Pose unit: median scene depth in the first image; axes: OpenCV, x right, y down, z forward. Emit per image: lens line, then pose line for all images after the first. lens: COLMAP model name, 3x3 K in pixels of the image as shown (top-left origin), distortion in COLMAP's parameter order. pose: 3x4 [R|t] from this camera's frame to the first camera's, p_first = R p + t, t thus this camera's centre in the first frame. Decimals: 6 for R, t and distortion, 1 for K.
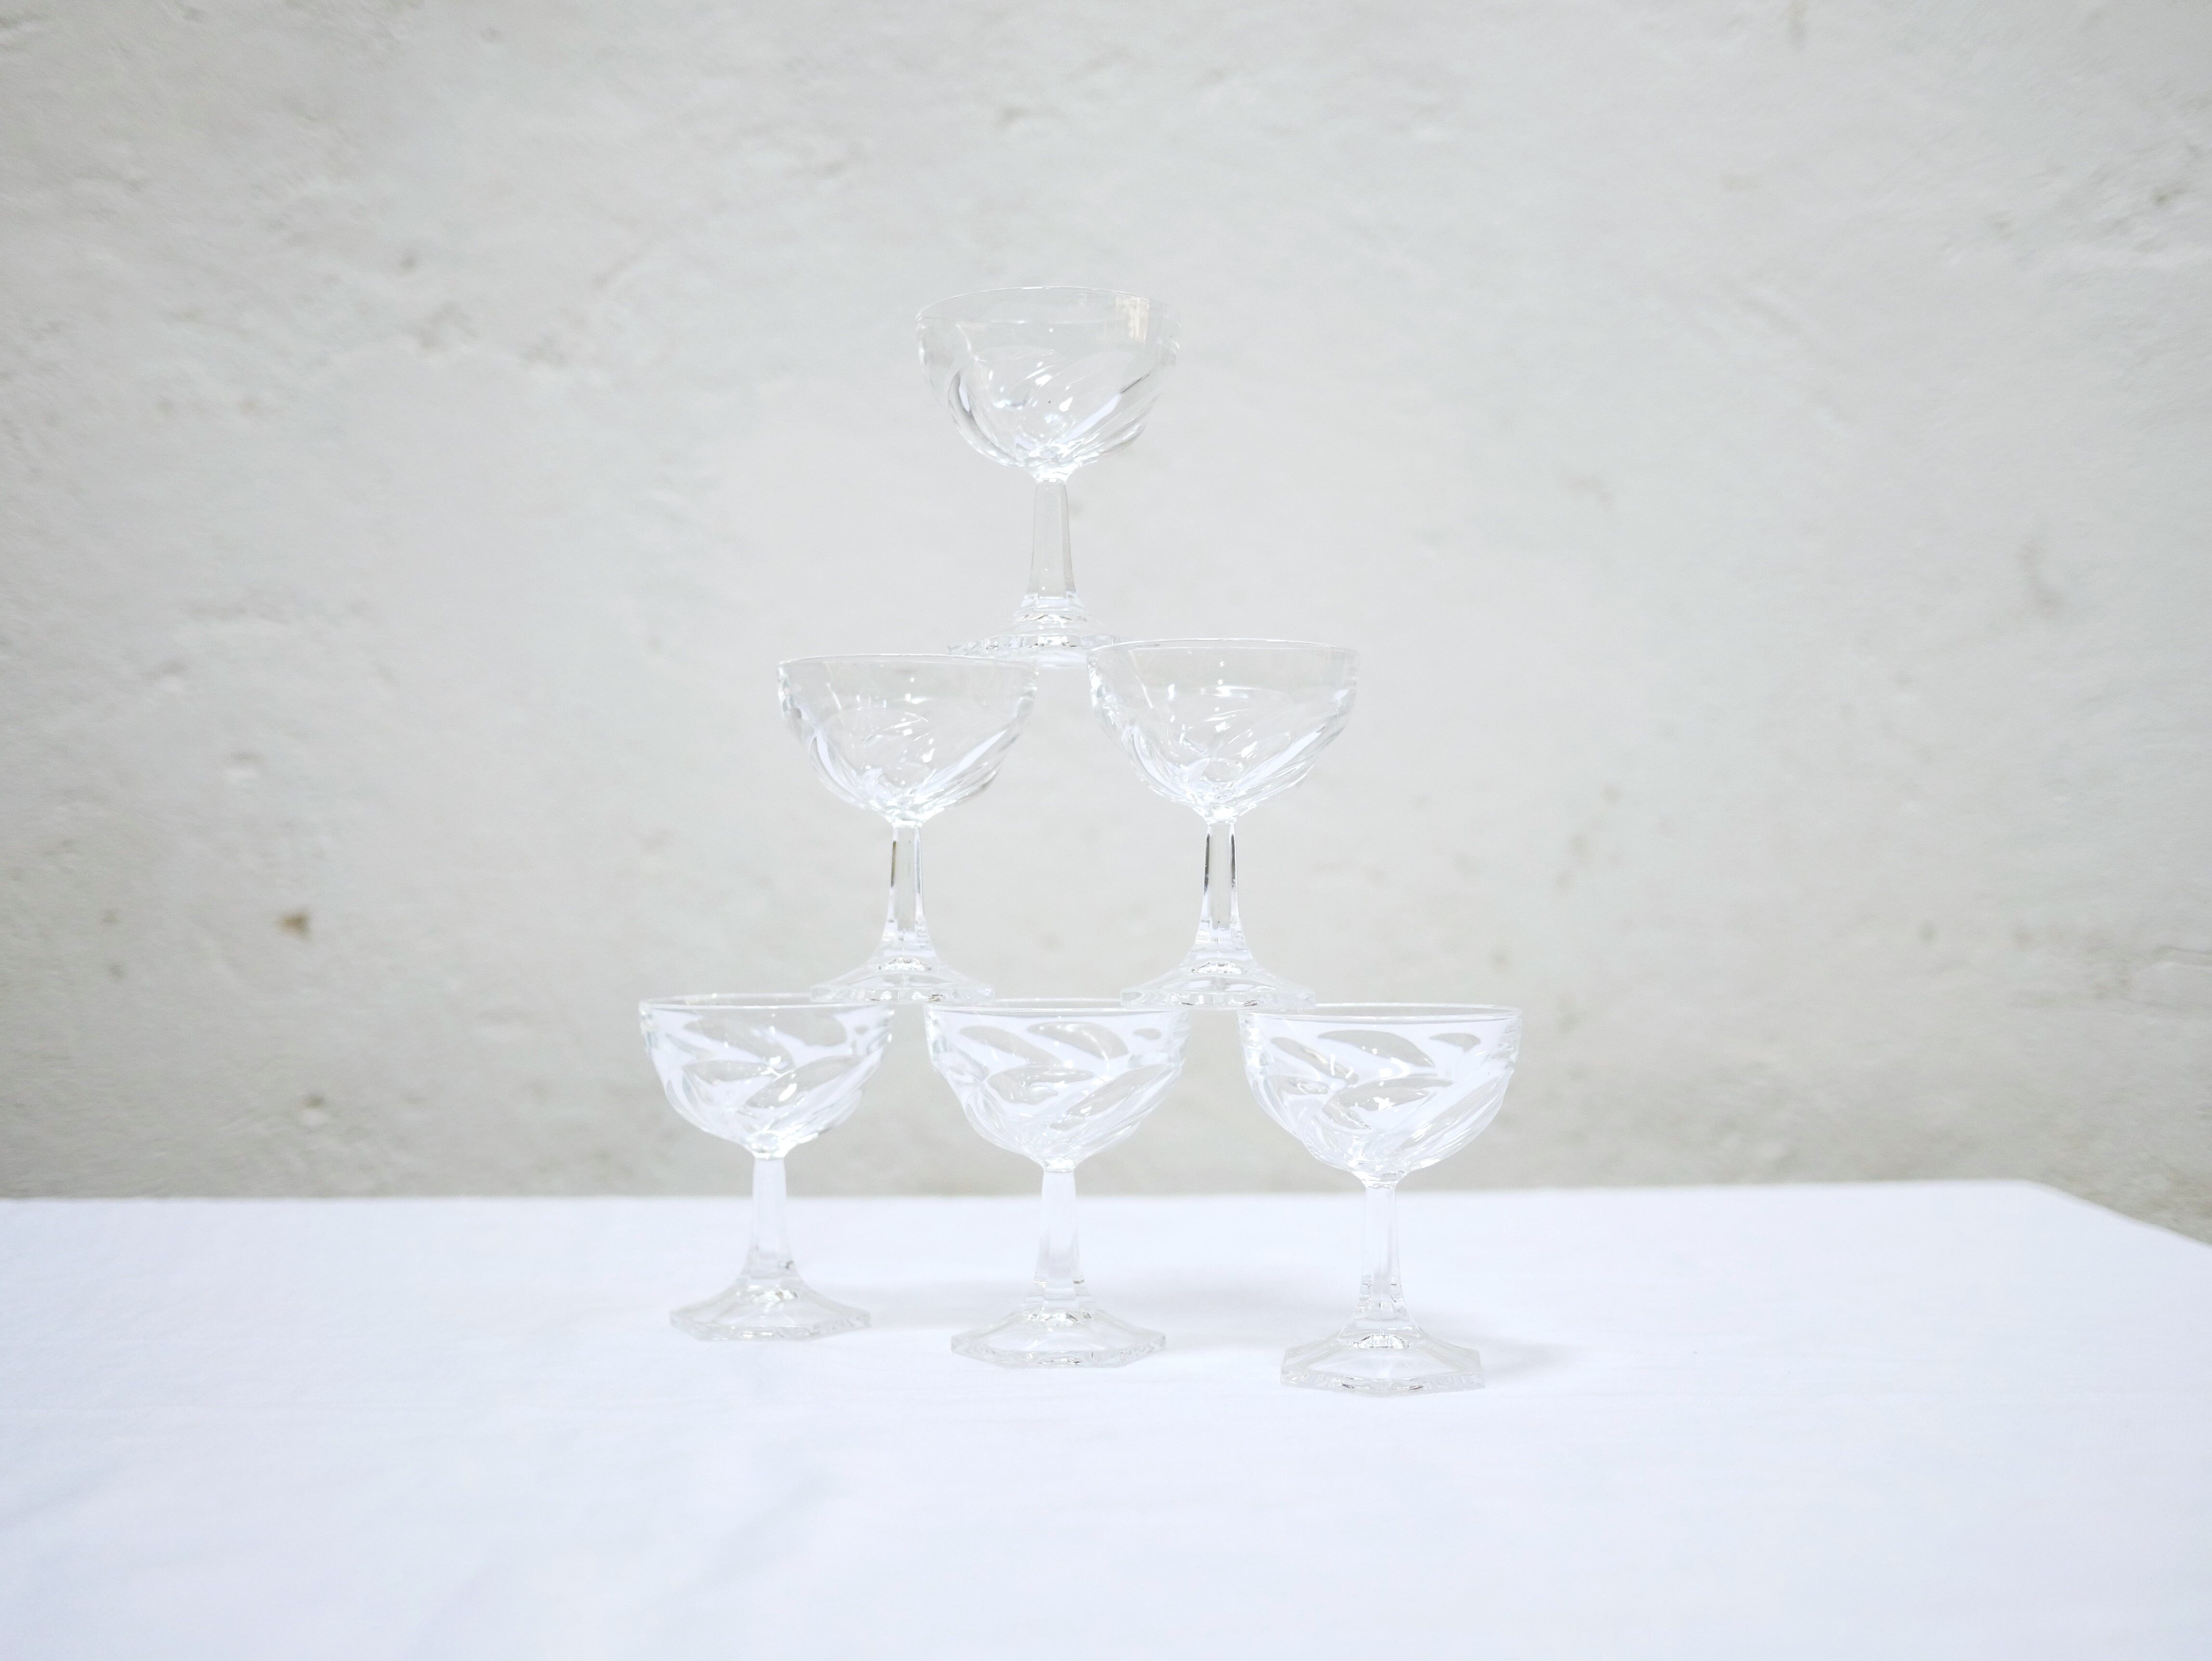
lens RADIAL K [[2613.2, 0, 1106.0], [0, 2613.2, 830.5], [0, 0, 1]] dist [-0.024368, 0.050877]
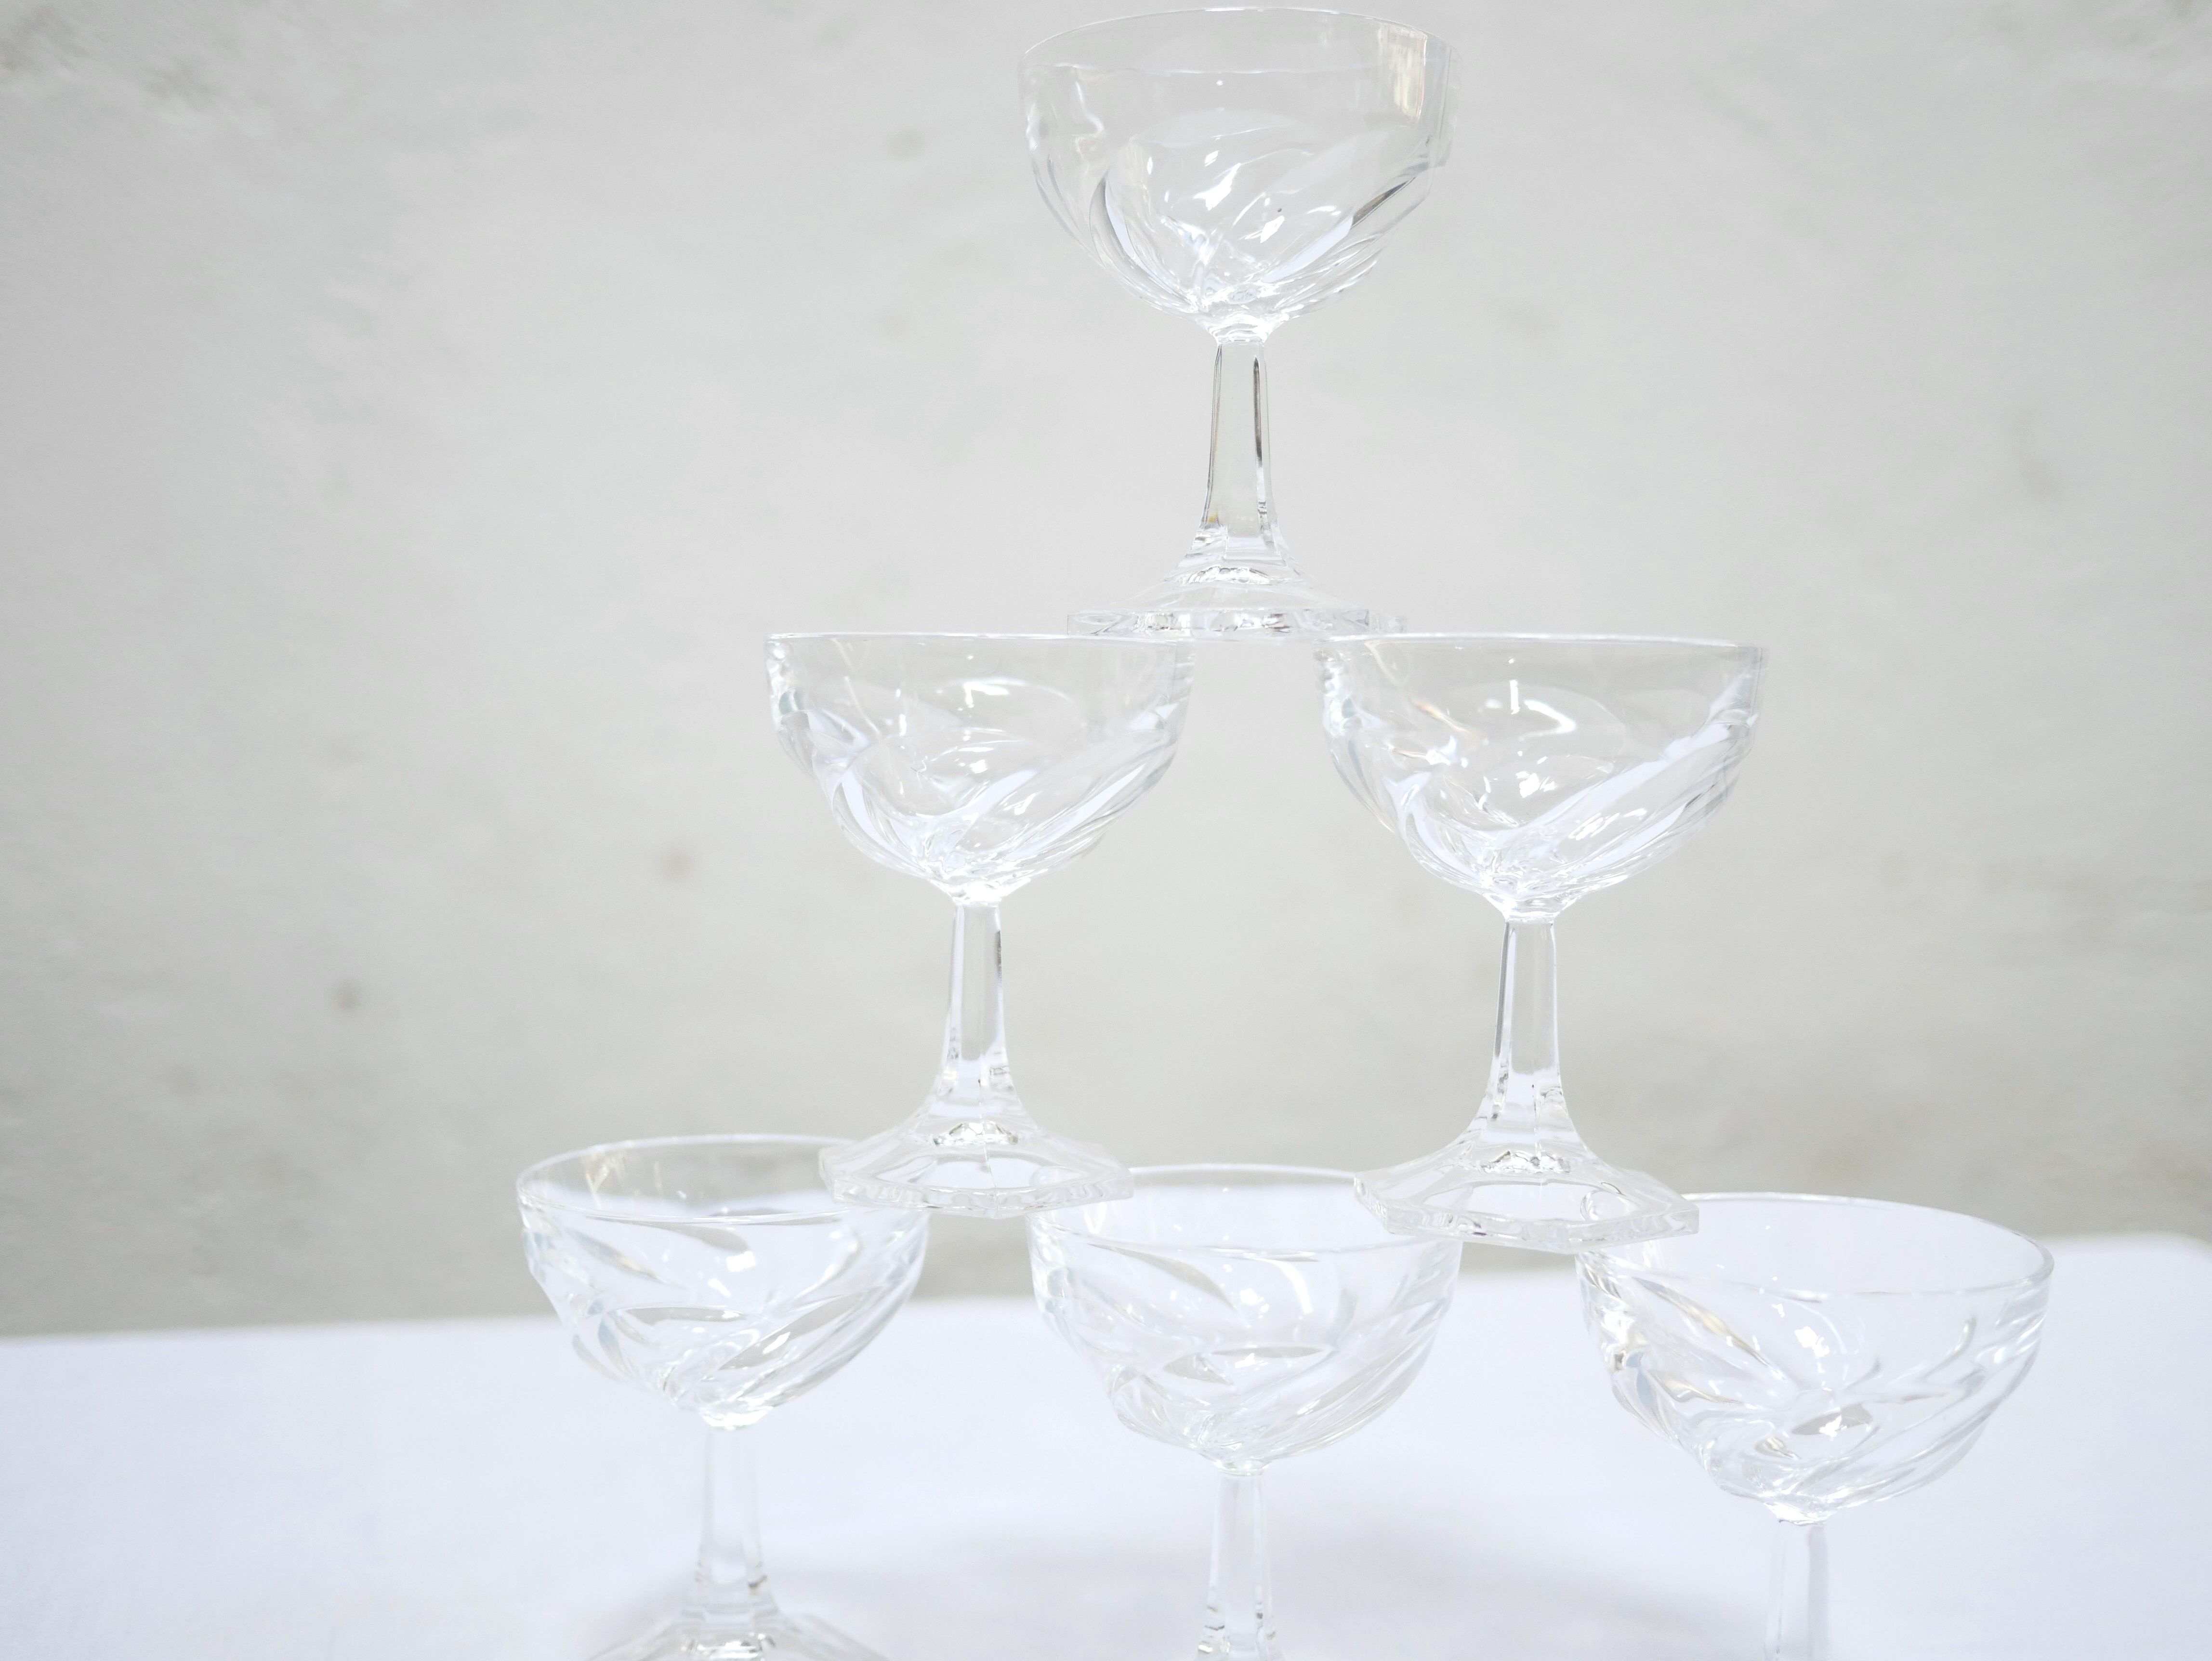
lens RADIAL K [[2613.2, 0, 1106.0], [0, 2613.2, 830.5], [0, 0, 1]] dist [-0.024368, 0.050877]
pose [[0.985333, 0.005123, 0.170568, -0.084361], [-0.019086, 0.996586, 0.080324, -0.038523], [-0.169574, -0.082401, 0.982067, 0.223709]]
